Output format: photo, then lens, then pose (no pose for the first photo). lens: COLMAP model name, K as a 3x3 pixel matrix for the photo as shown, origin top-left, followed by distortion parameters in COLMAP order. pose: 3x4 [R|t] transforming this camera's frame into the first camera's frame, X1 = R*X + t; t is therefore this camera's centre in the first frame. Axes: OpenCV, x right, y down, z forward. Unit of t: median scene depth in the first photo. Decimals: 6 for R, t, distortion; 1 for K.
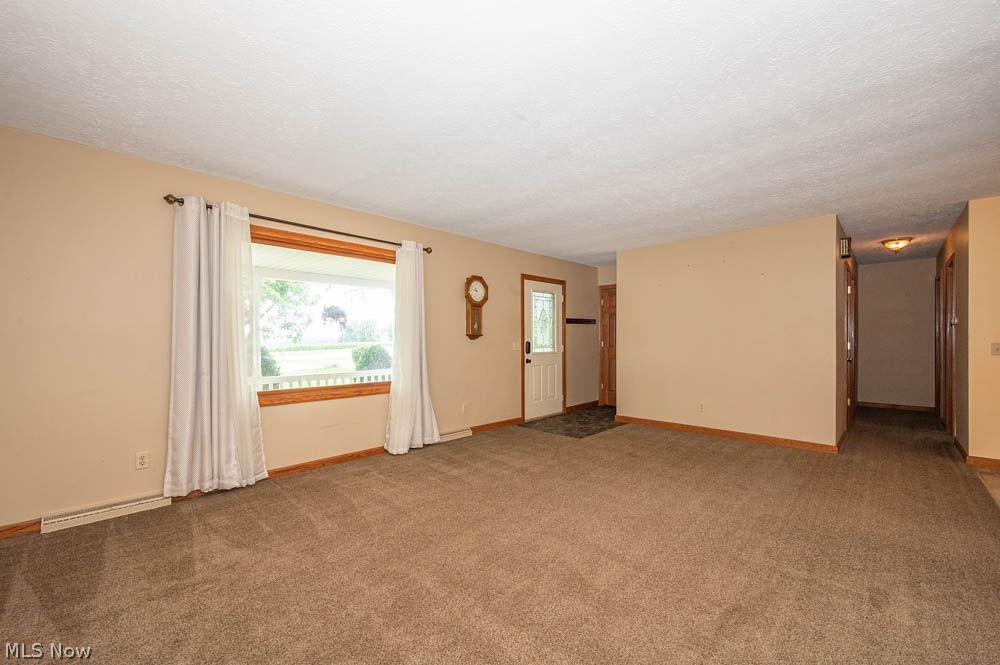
lens RADIAL K [[403.0, 0, 500.0], [0, 403.0, 332.5], [0, 0, 1]] dist [0.000477, 0.000119]
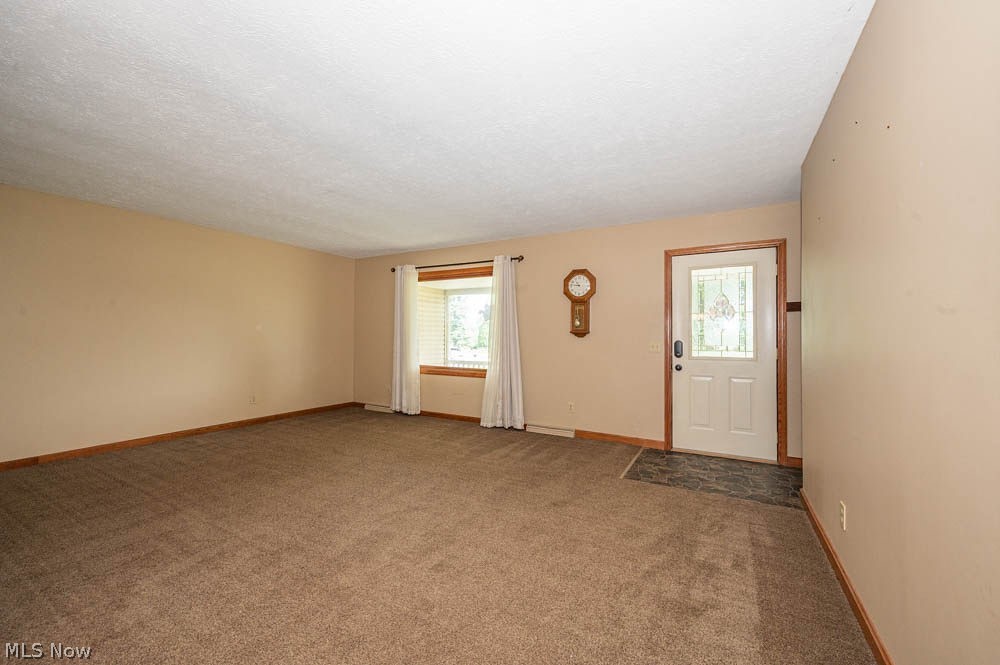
lens RADIAL K [[401.7, 0, 496.5], [0, 401.7, 320.9], [0, 0, 1]] dist [-0.010038, -0.000067]
pose [[0.248490, -0.029636, -0.968181, 0.796729], [0.010224, 0.999556, -0.027972, 0.003520], [0.968580, -0.002948, 0.248683, 0.581323]]
